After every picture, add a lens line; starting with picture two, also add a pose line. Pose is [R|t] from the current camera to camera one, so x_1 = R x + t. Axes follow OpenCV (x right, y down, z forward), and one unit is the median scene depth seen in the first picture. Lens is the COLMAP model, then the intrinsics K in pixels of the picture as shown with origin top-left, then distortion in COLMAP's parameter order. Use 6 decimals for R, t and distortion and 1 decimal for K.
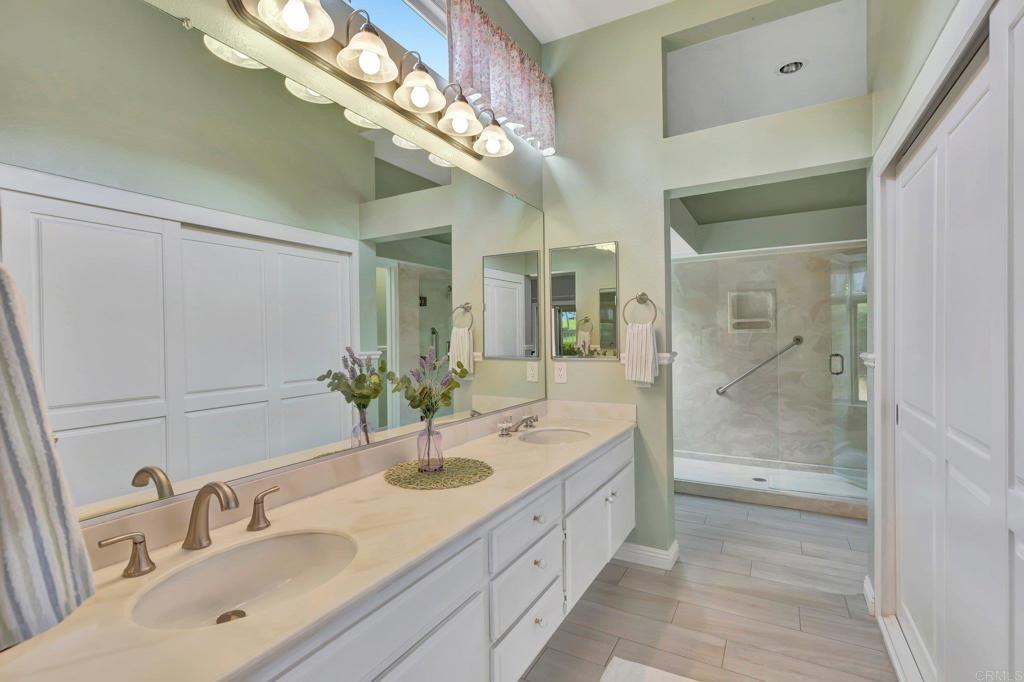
lens RADIAL K [[471.1, 0, 512.0], [0, 471.1, 341.0], [0, 0, 1]] dist [0.004310, -0.000293]
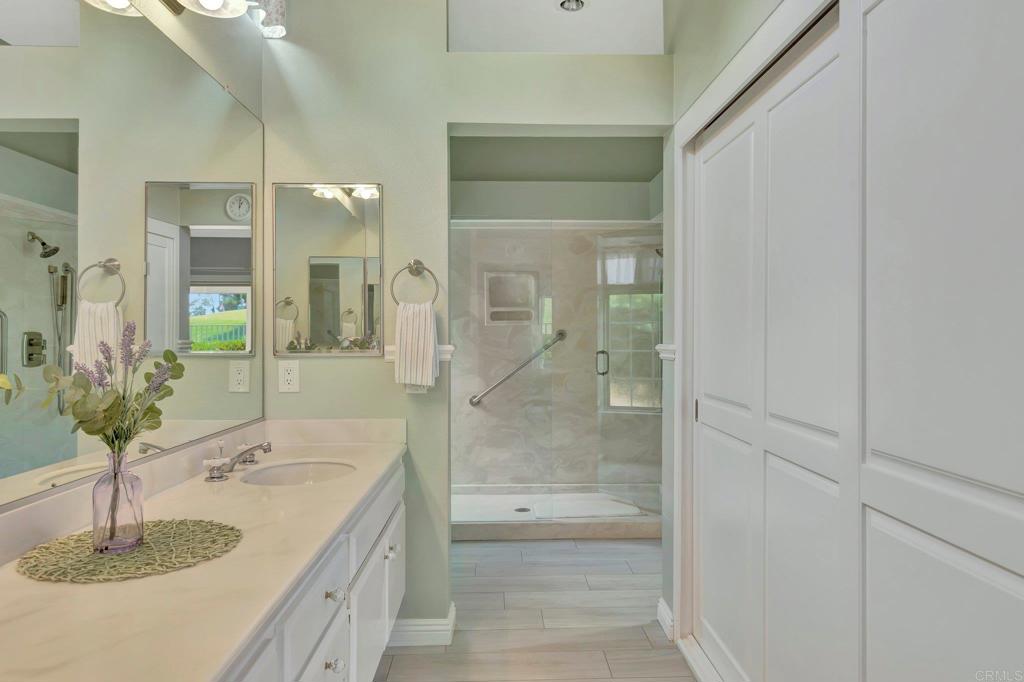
lens RADIAL K [[675.8, 0, 514.9], [0, 675.8, 330.2], [0, 0, 1]] dist [0.003047, -0.002473]
pose [[0.852881, 0.016520, 0.521843, -0.129163], [-0.007352, 0.999780, -0.019634, 0.022235], [-0.522053, 0.012909, 0.852815, 0.054894]]
